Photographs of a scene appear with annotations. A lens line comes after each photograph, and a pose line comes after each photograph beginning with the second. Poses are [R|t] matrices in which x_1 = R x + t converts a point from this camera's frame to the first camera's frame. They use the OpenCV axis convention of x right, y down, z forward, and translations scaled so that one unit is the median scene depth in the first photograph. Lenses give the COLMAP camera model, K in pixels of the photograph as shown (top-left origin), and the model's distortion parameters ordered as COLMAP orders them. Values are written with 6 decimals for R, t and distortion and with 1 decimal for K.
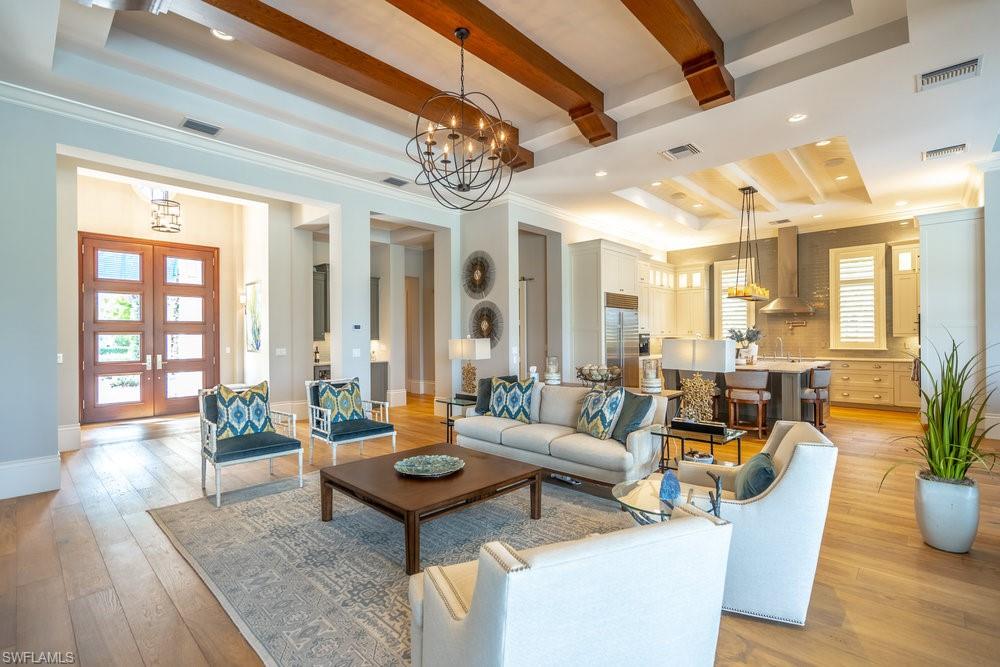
lens RADIAL K [[458.7, 0, 499.2], [0, 458.7, 336.5], [0, 0, 1]] dist [0.003559, 0.000177]
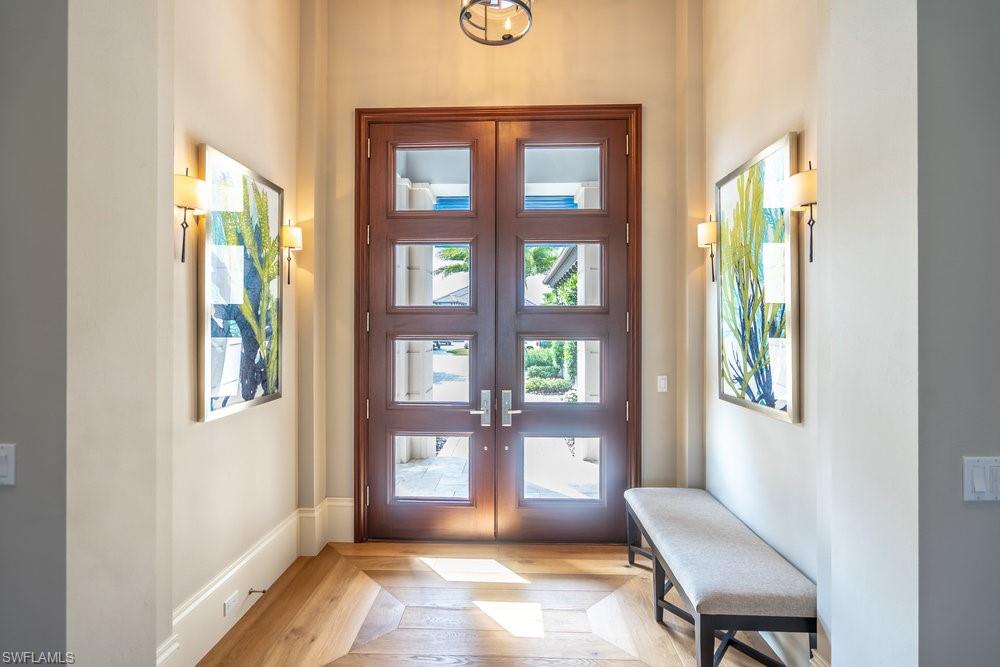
lens RADIAL K [[458.7, 0, 498.8], [0, 458.7, 332.6], [0, 0, 1]] dist [0.003559, 0.000177]
pose [[0.658947, 0.005257, -0.752171, -0.445226], [-0.004798, 0.999985, 0.002785, -0.012140], [0.752174, 0.001774, 0.658963, 0.735423]]
